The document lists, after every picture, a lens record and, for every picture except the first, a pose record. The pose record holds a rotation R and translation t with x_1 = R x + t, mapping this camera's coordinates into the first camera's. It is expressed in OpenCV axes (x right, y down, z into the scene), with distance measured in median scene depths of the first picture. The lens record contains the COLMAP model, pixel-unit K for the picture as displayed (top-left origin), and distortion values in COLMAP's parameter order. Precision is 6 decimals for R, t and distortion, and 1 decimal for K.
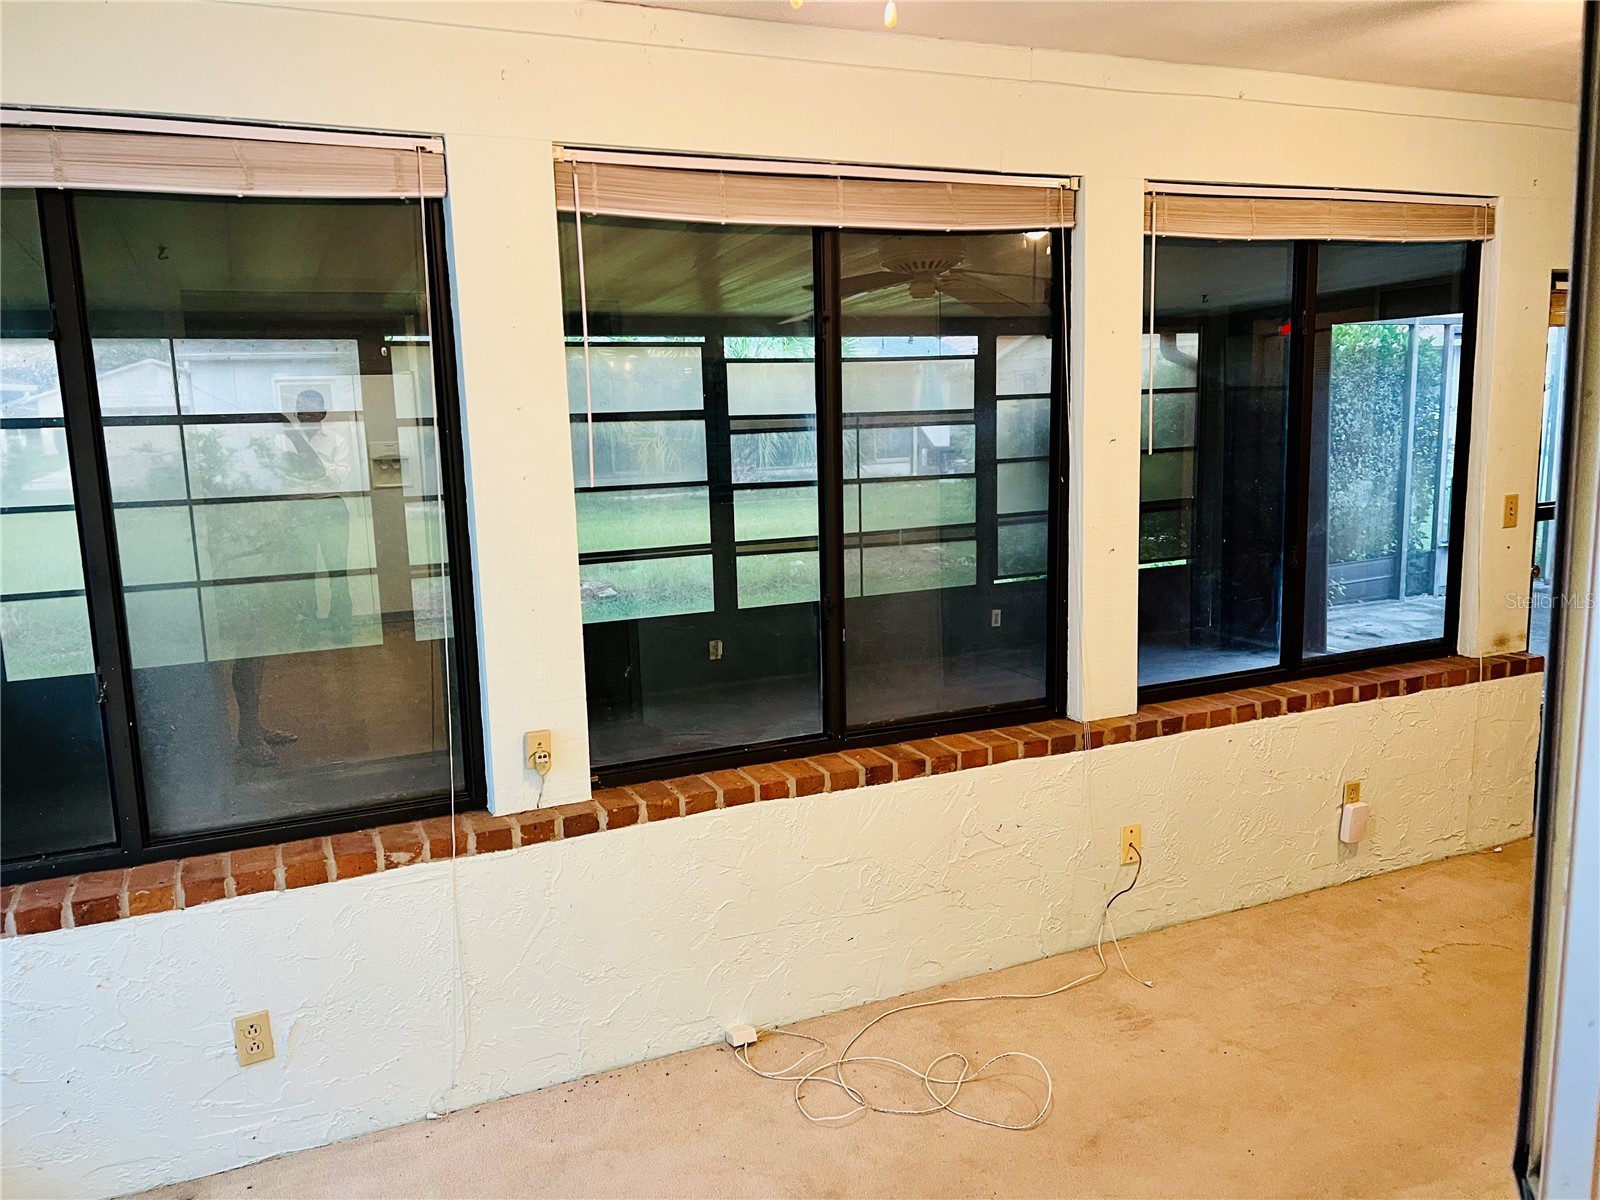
lens RADIAL K [[1193.4, 0, 800.0], [0, 1193.4, 600.0], [0, 0, 1]] dist [0.034695, -0.002836]
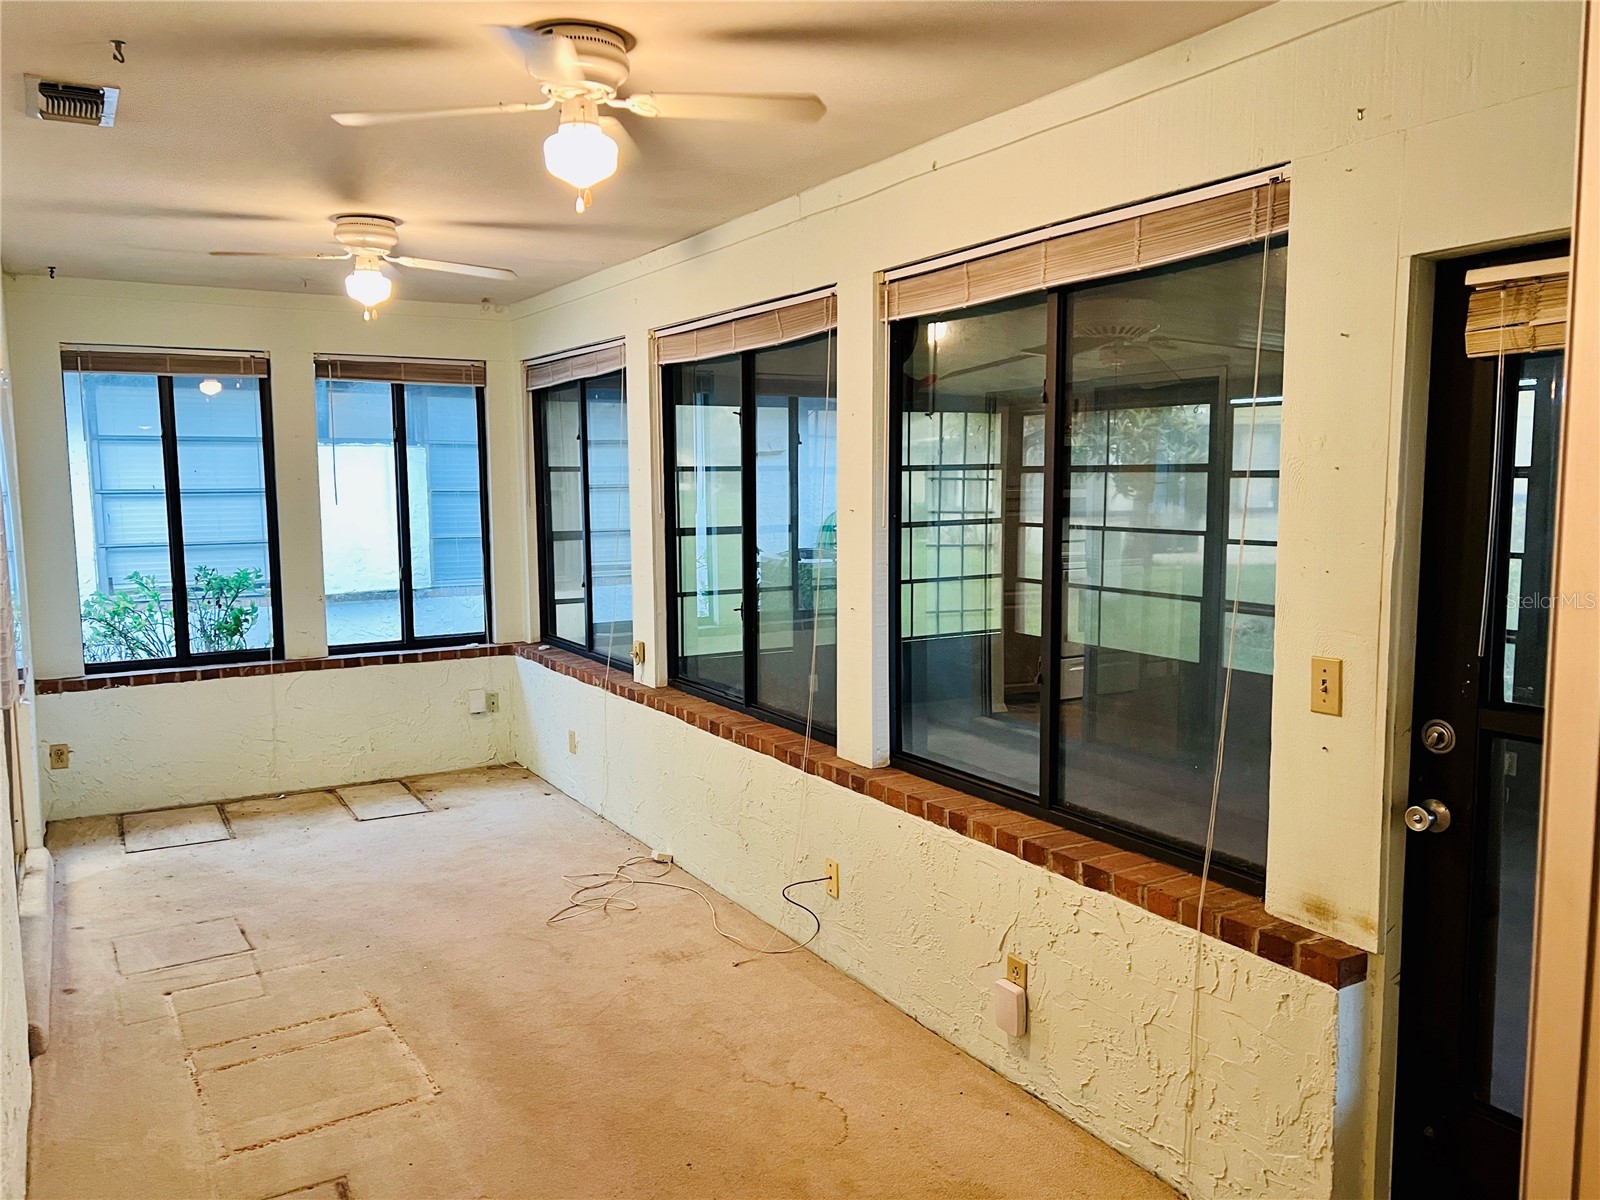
lens RADIAL K [[1193.4, 0, 800.0], [0, 1193.4, 600.0], [0, 0, 1]] dist [0.034695, -0.002836]
pose [[0.114464, 0.131900, -0.984632, 1.207011], [-0.156539, 0.981159, 0.113237, -0.150422], [0.981017, 0.141172, 0.132955, 0.727401]]
